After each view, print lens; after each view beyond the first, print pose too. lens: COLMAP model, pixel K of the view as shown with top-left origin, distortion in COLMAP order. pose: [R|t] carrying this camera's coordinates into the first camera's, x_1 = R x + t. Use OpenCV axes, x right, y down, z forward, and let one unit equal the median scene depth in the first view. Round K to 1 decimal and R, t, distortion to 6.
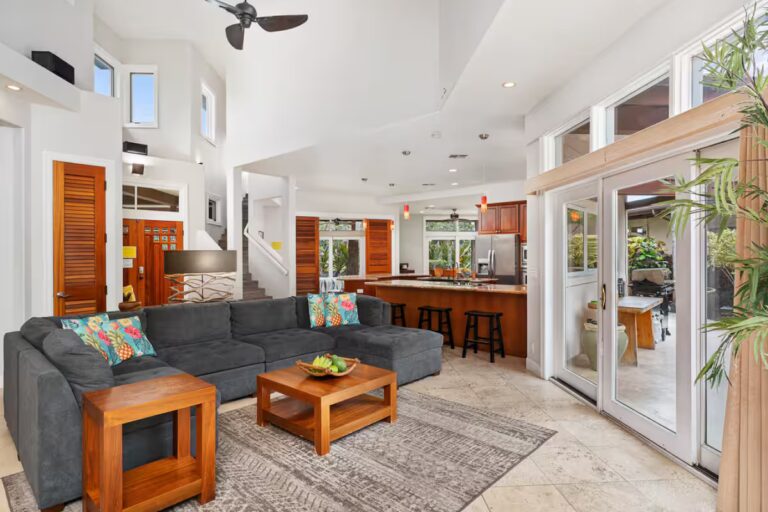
lens RADIAL K [[424.7, 0, 384.0], [0, 424.7, 256.0], [0, 0, 1]] dist [0.000298, 0.000015]
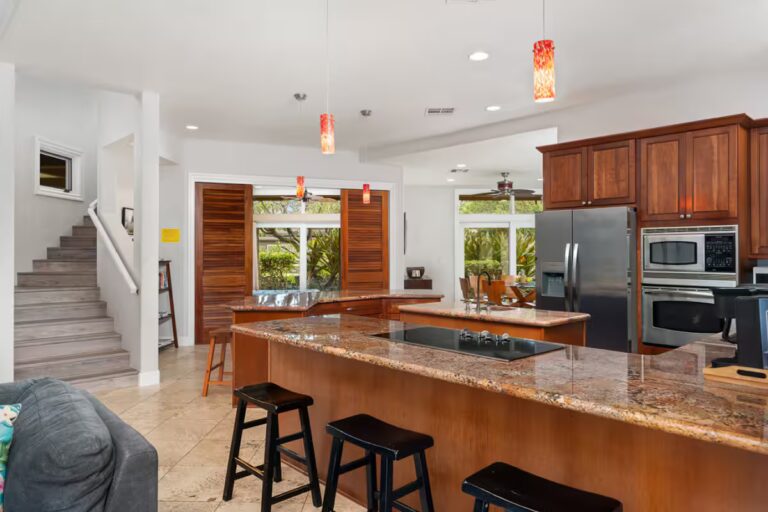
lens RADIAL K [[528.1, 0, 383.5], [0, 528.1, 246.1], [0, 0, 1]] dist [0.000275, 0.000075]
pose [[0.995627, 0.002859, -0.093377, 0.071150], [-0.004026, 0.999916, -0.012311, -0.003250], [0.093334, 0.012633, 0.995555, 0.282927]]
